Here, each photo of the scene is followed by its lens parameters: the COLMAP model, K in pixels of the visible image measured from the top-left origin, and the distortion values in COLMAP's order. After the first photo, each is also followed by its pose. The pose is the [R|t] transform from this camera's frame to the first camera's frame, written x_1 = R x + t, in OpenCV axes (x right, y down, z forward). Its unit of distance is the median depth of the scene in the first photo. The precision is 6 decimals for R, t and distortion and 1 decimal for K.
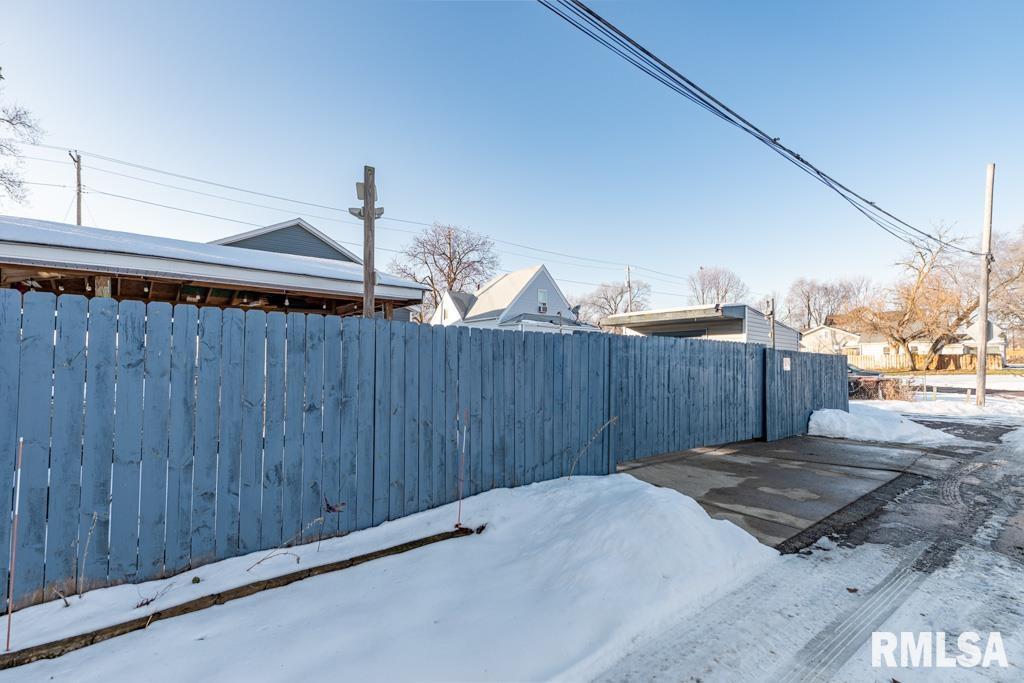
lens RADIAL K [[555.8, 0, 512.0], [0, 555.8, 341.5], [0, 0, 1]] dist [-0.000075, -0.000003]
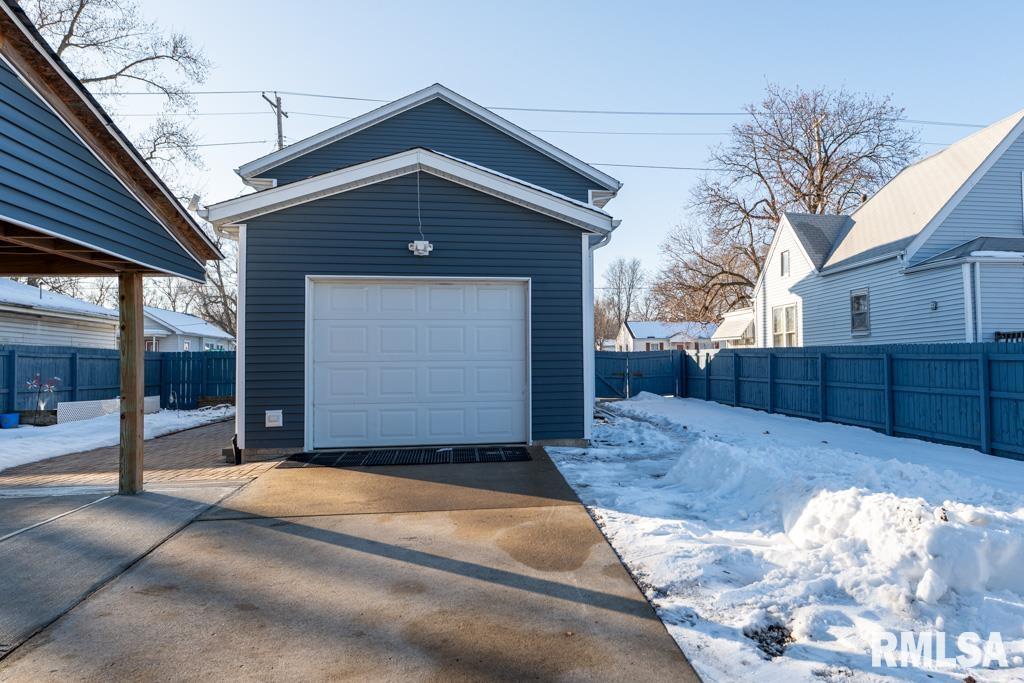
lens RADIAL K [[692.0, 0, 512.0], [0, 692.0, 341.5], [0, 0, 1]] dist [-0.002551, -0.000923]
pose [[0.832231, -0.021628, -0.554007, 0.011823], [0.035162, 0.999286, 0.013810, 0.000880], [0.553313, -0.030973, 0.832398, 0.323032]]
